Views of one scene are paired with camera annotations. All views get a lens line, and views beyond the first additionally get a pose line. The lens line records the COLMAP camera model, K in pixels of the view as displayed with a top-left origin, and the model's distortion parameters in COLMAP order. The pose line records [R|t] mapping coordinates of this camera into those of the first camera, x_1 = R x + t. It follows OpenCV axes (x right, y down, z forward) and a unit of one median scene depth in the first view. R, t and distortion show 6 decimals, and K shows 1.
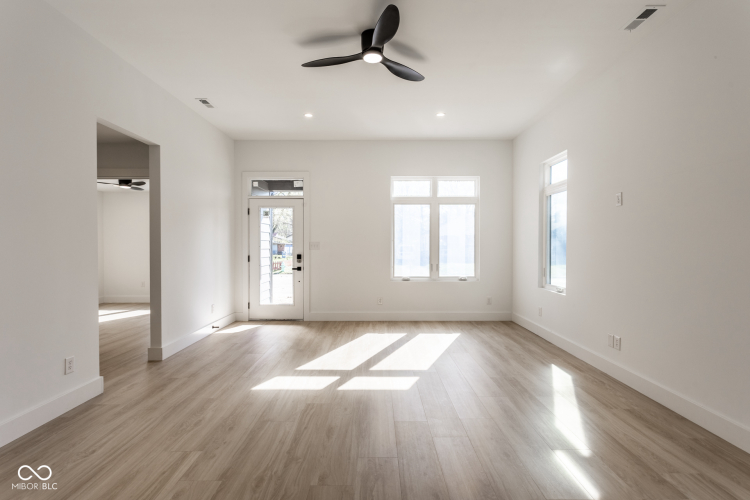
lens RADIAL K [[355.9, 0, 375.0], [0, 355.9, 250.0], [0, 0, 1]] dist [0.000140, 0.000309]
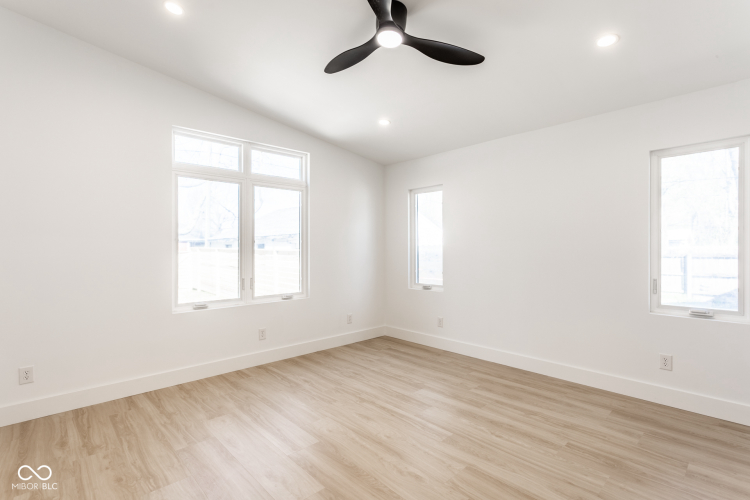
lens RADIAL K [[355.9, 0, 375.0], [0, 355.9, 250.0], [0, 0, 1]] dist [0.000140, 0.000309]
pose [[0.724951, -0.002272, 0.688796, -0.108720], [0.004148, 0.999991, -0.001067, -0.008983], [-0.688788, 0.003631, 0.724954, 0.385966]]
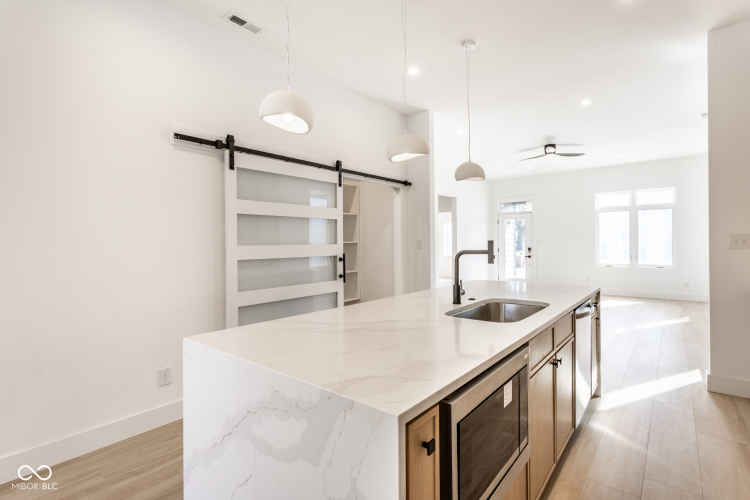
lens RADIAL K [[363.3, 0, 384.0], [0, 363.3, 246.6], [0, 0, 1]] dist [0.001737, 0.000489]
pose [[0.784311, 0.000325, -0.620368, 0.286399], [0.003240, 0.999984, 0.004620, -0.001968], [0.620359, -0.005633, 0.784298, -0.682855]]
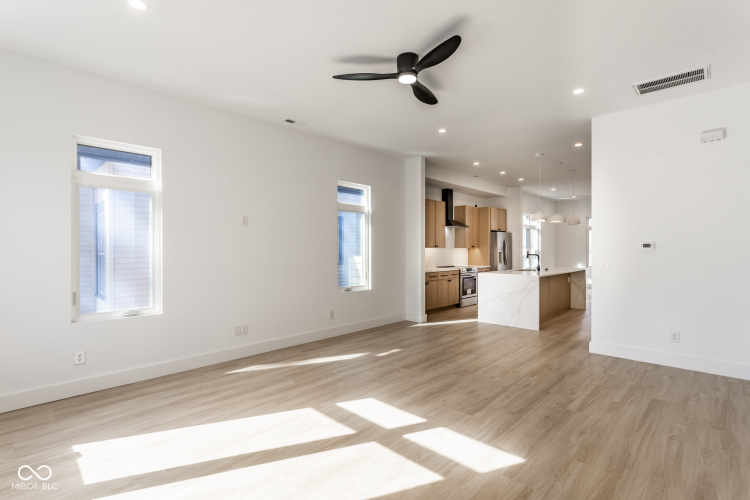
lens RADIAL K [[355.9, 0, 375.0], [0, 355.9, 250.0], [0, 0, 1]] dist [0.000140, 0.000309]
pose [[-0.716035, 0.001864, 0.698062, -0.333024], [0.013483, 0.999847, 0.011160, -0.023885], [-0.697934, 0.017403, -0.715950, 0.905460]]
